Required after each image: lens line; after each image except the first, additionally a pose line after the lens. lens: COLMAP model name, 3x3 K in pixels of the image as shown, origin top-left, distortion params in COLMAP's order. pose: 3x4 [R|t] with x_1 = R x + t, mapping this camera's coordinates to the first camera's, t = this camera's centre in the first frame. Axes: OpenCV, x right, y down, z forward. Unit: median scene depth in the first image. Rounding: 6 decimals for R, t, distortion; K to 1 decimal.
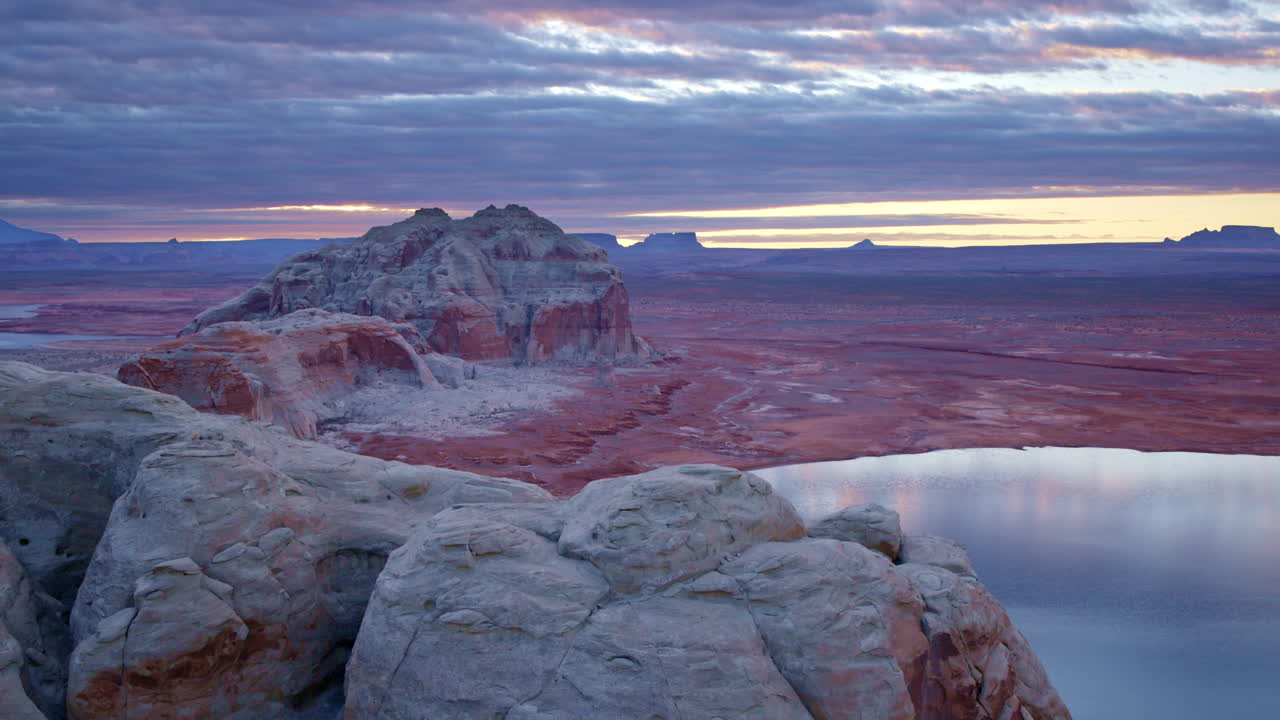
lens RADIAL K [[1368.3, 0, 643.4], [0, 1368.3, 361.8], [0, 0, 1]] dist [-0.044630, -0.018973]
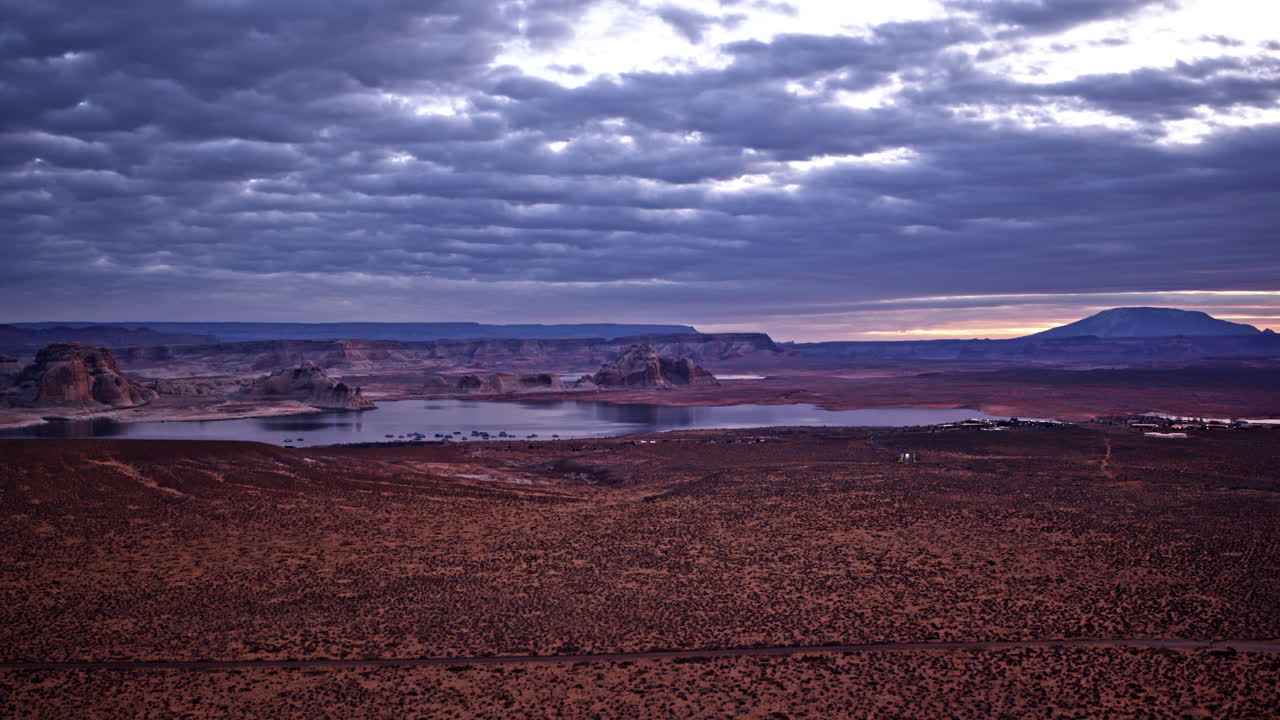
lens RADIAL K [[1368.3, 0, 643.4], [0, 1368.3, 361.8], [0, 0, 1]] dist [-0.044630, -0.018973]
pose [[0.629475, 0.009191, -0.776967, 2.768041], [-0.058857, 0.997621, -0.035884, 0.060179], [0.774789, 0.068318, 0.628518, -1.273220]]
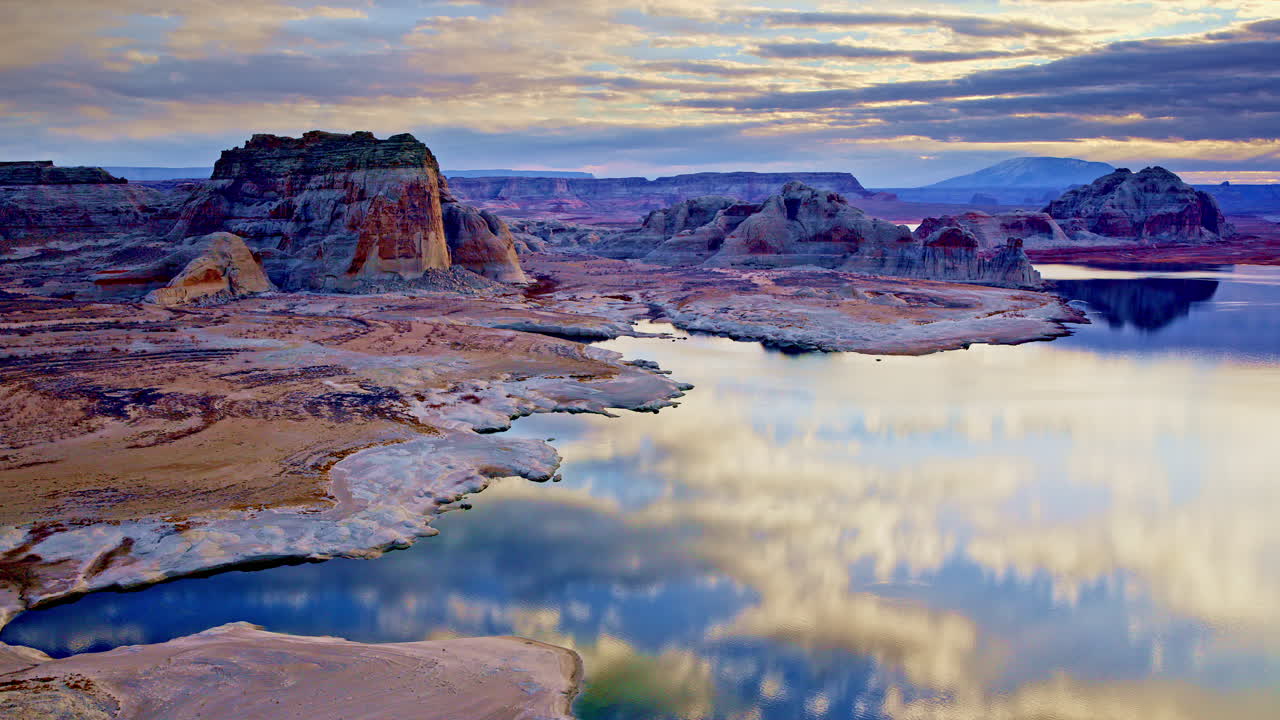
lens RADIAL K [[1368.3, 0, 643.4], [0, 1368.3, 361.8], [0, 0, 1]] dist [-0.044630, -0.018973]
pose [[0.714068, 0.087555, -0.694580, 0.855753], [-0.058198, 0.996138, 0.065738, 0.097271], [0.697653, -0.006519, 0.716406, -1.097768]]
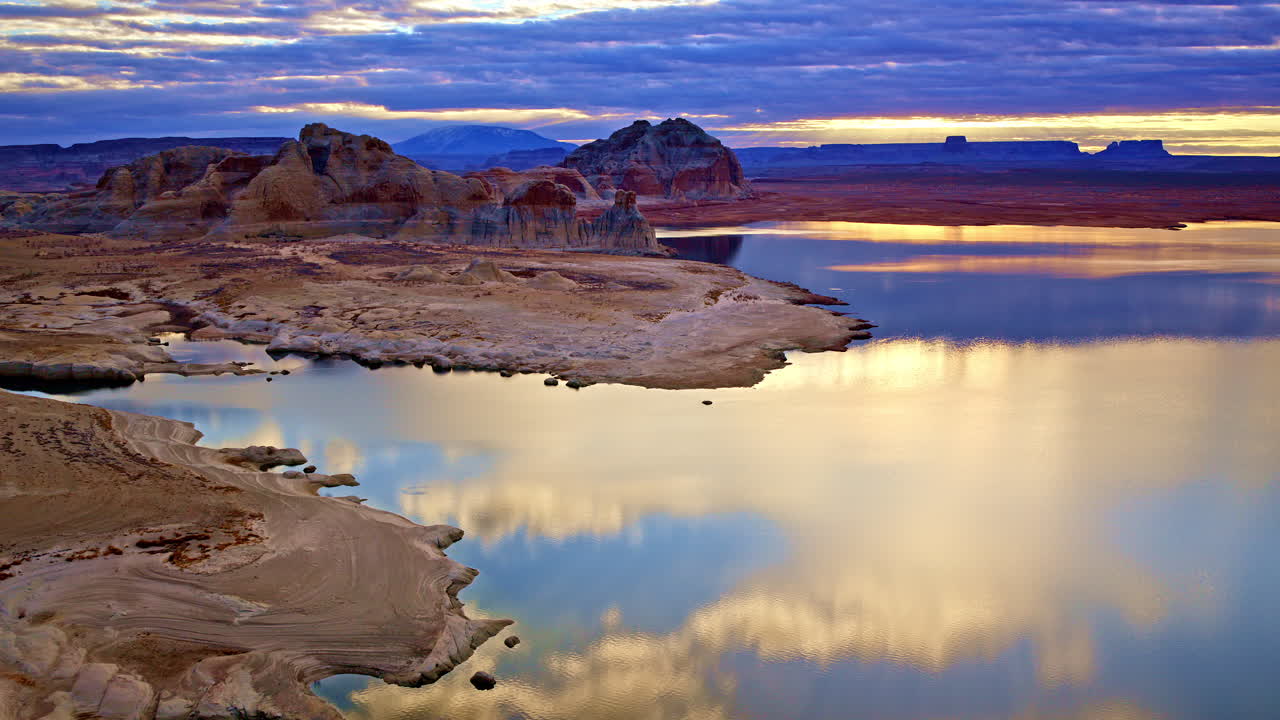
lens RADIAL K [[1368.3, 0, 643.4], [0, 1368.3, 361.8], [0, 0, 1]] dist [-0.044630, -0.018973]
pose [[0.934188, 0.048925, -0.353410, 0.582104], [-0.025667, 0.997203, 0.070202, 0.098627], [0.355856, -0.056511, 0.932831, -0.874339]]
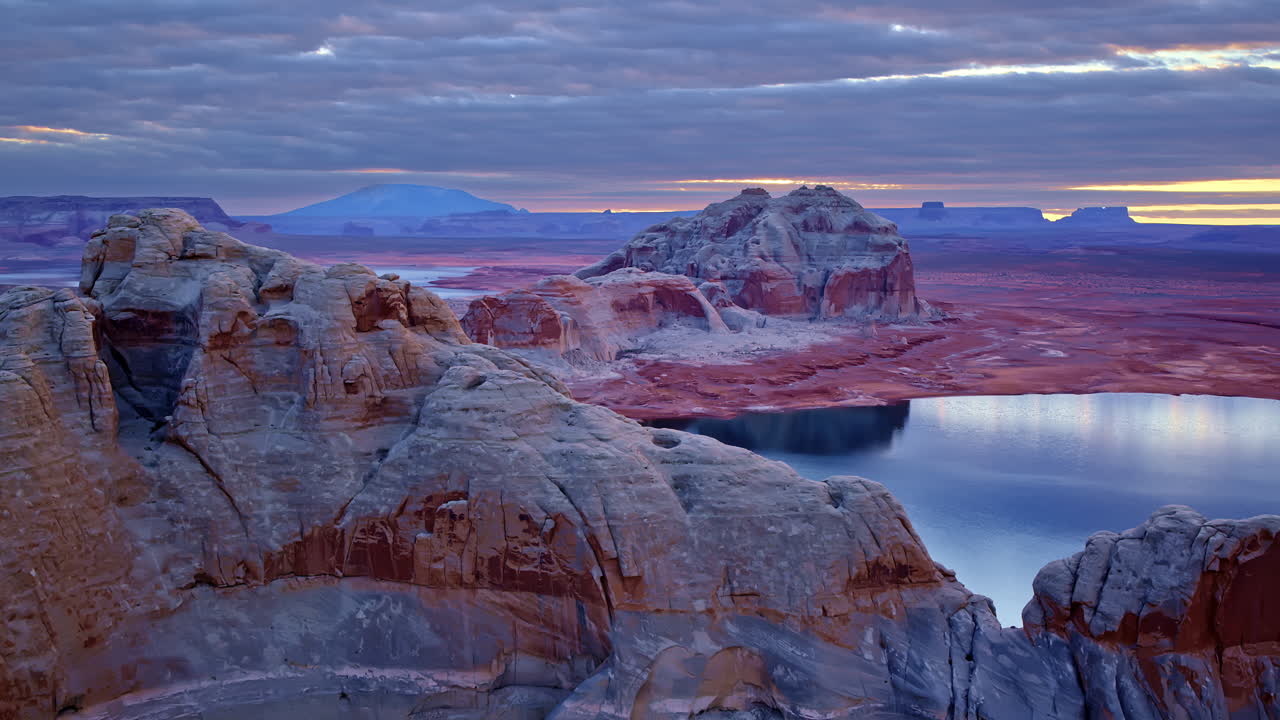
lens RADIAL K [[1368.3, 0, 643.4], [0, 1368.3, 361.8], [0, 0, 1]] dist [-0.044630, -0.018973]
pose [[0.951651, 0.037976, -0.304824, 0.130248], [-0.031847, 0.999179, 0.025059, 0.013333], [0.305525, -0.014140, 0.952079, -0.182826]]
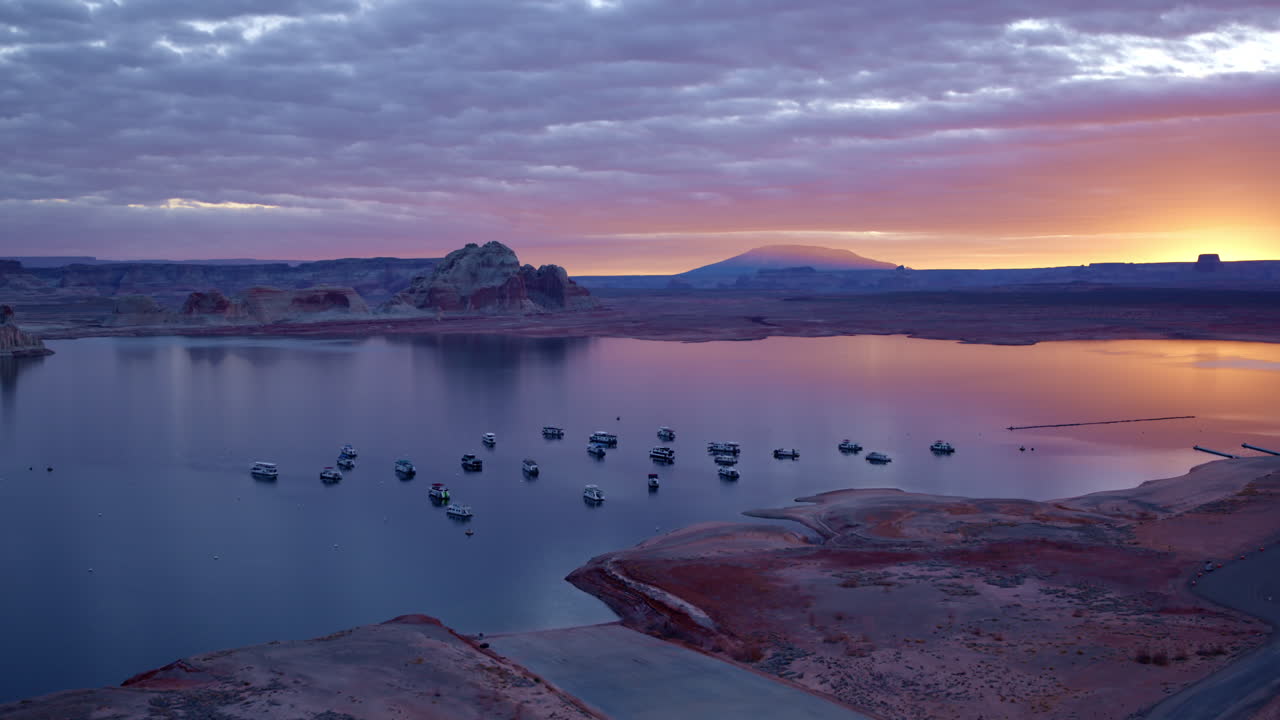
lens RADIAL K [[1368.3, 0, 643.4], [0, 1368.3, 361.8], [0, 0, 1]] dist [-0.044630, -0.018973]
pose [[0.813840, 0.031976, -0.580208, 1.395778], [-0.044147, 0.999001, -0.006867, 0.080110], [0.579409, 0.031204, 0.814439, -0.618126]]
